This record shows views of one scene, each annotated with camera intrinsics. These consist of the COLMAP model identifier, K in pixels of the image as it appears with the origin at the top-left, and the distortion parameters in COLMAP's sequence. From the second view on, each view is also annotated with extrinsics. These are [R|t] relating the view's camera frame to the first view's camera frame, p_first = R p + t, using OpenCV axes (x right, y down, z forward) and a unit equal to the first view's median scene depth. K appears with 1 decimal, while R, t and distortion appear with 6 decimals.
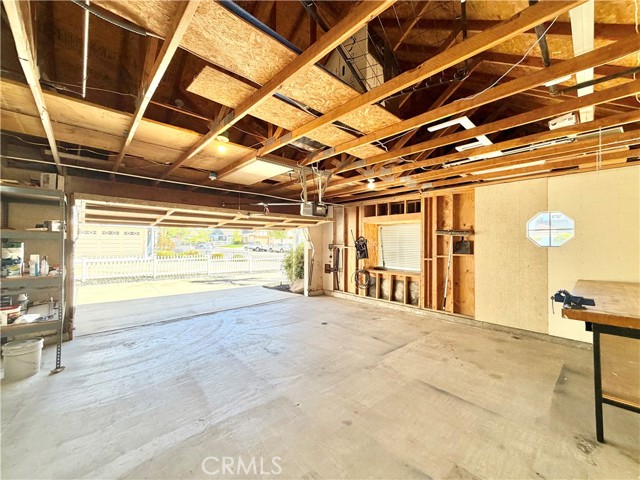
lens RADIAL K [[256.0, 0, 318.3], [0, 256.0, 240.9], [0, 0, 1]] dist [-0.000578, 0.000213]
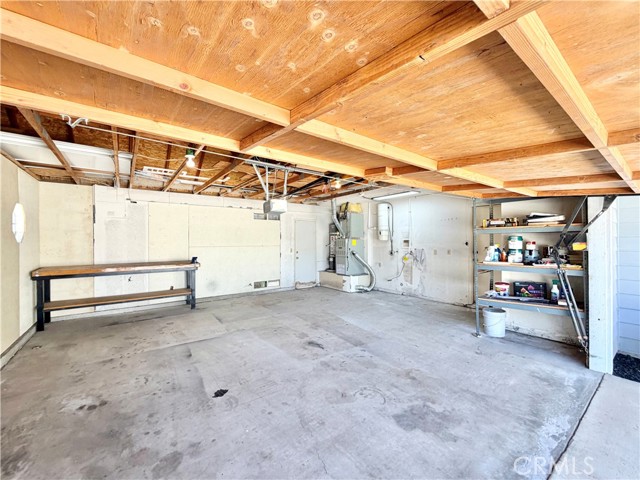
lens RADIAL K [[256.0, 0, 318.3], [0, 256.0, 240.9], [0, 0, 1]] dist [-0.000578, 0.000213]
pose [[-0.994031, 0.003161, 0.109055, -0.292576], [0.003044, 0.999995, -0.001240, 0.025639], [-0.109059, -0.000900, -0.994035, 1.924814]]
